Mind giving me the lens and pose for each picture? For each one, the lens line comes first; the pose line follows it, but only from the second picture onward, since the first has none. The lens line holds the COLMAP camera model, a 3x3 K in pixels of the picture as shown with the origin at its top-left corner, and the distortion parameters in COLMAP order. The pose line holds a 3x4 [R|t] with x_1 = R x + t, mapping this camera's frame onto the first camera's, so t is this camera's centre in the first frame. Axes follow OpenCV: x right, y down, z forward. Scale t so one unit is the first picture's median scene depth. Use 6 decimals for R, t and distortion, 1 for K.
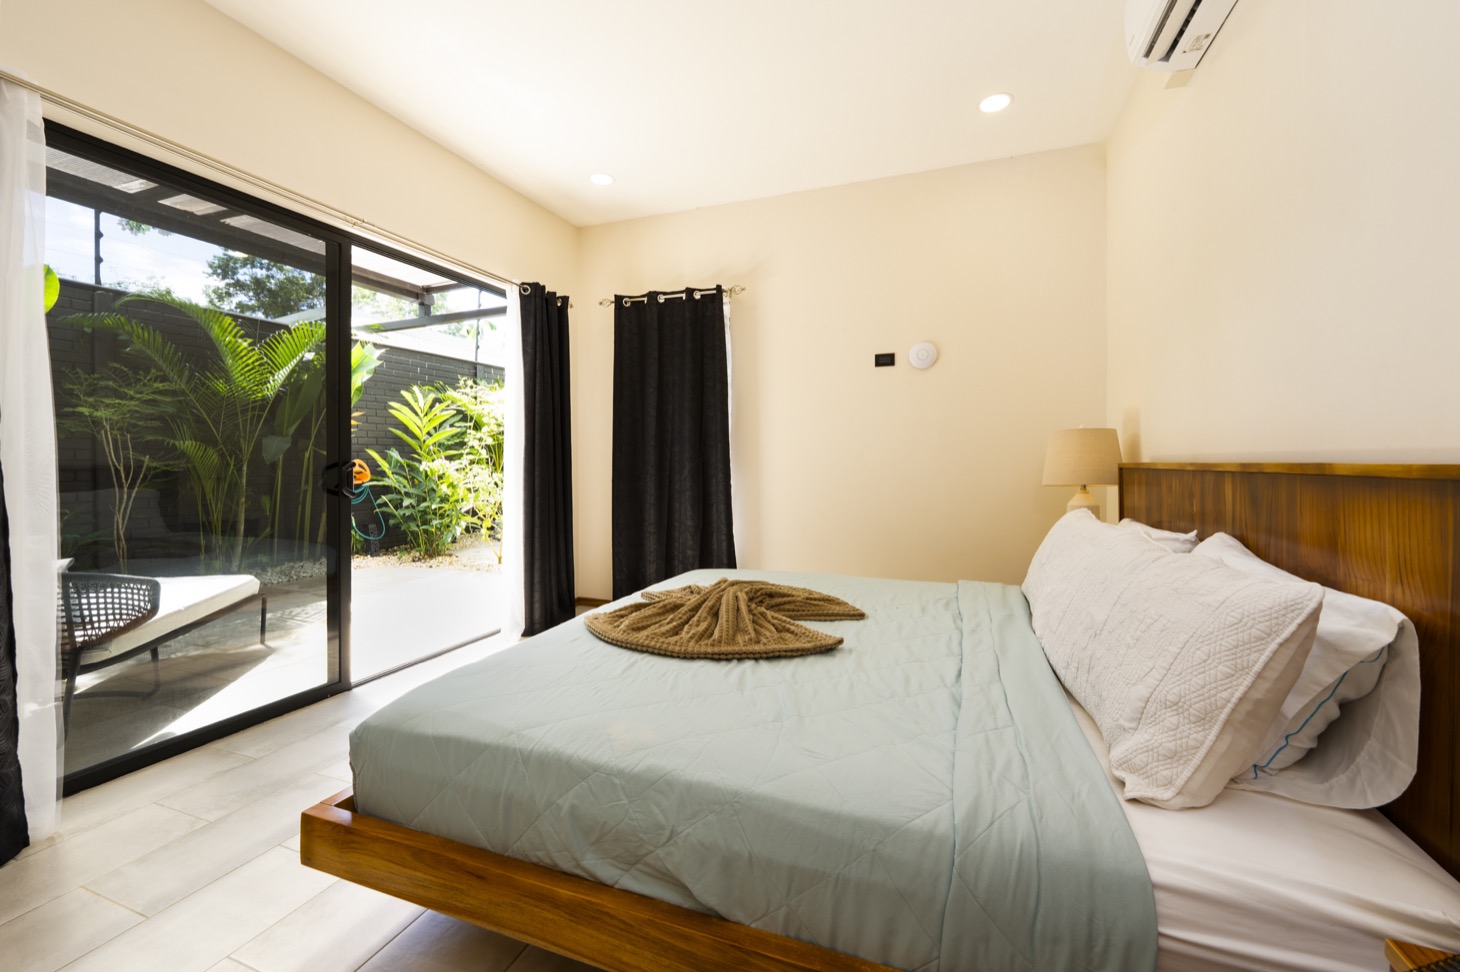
lens RADIAL K [[577.3, 0, 730.6], [0, 577.3, 457.6], [0, 0, 1]] dist [0.001898, 0.000161]
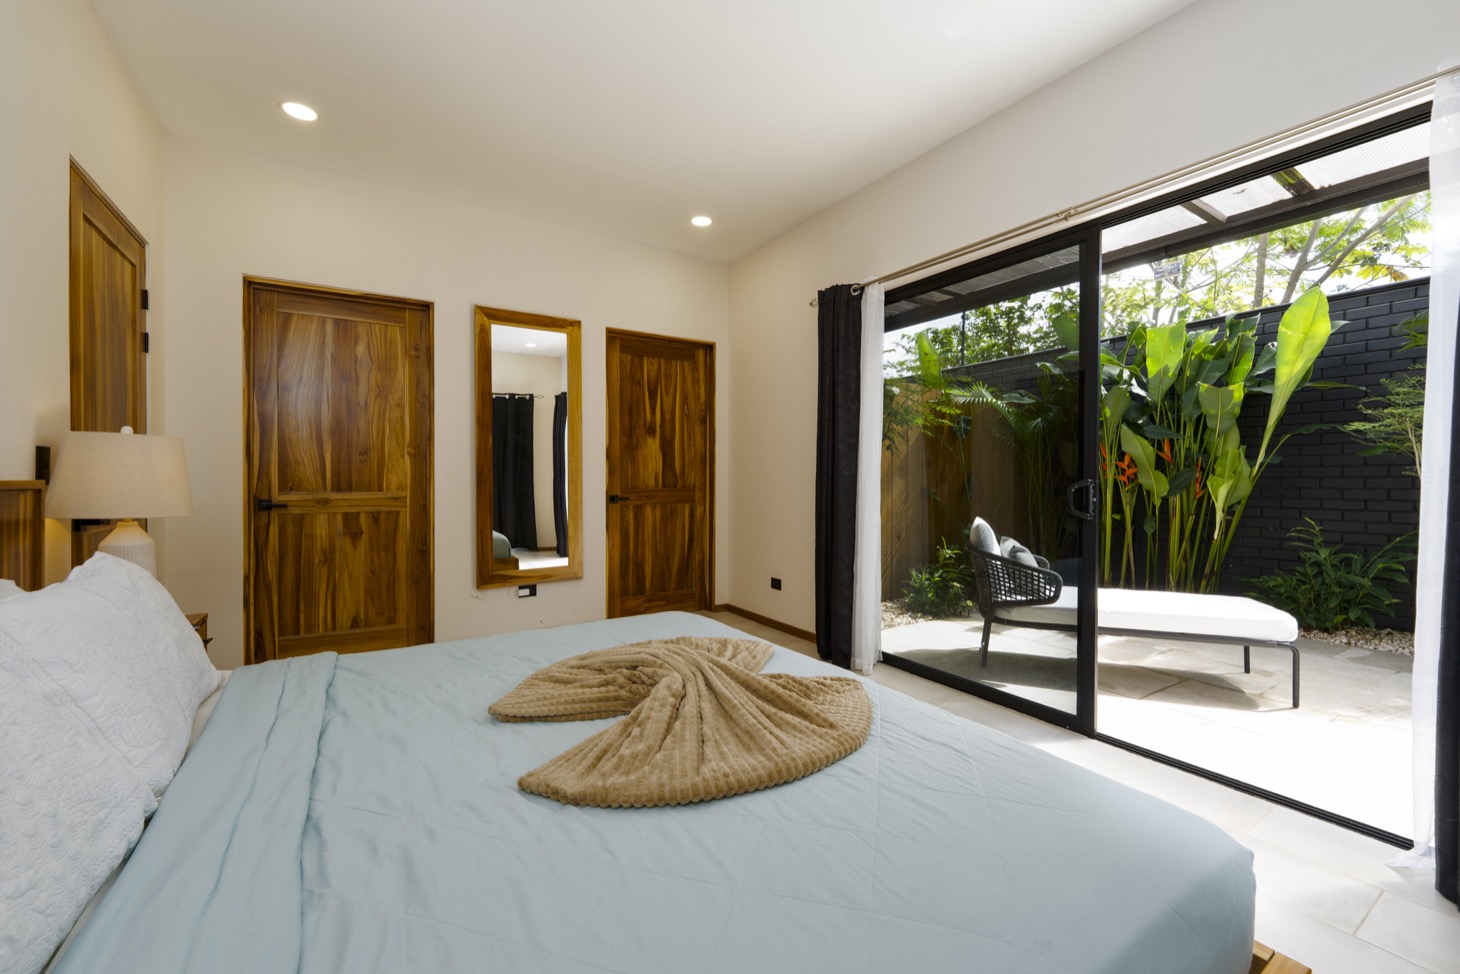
lens RADIAL K [[603.6, 0, 725.9], [0, 603.6, 478.7], [0, 0, 1]] dist [-0.000248, 0.000018]
pose [[-0.596830, 0.004444, -0.802355, 0.430650], [0.000662, 0.999987, 0.005046, -0.000127], [0.802367, 0.002480, -0.596826, 1.141557]]
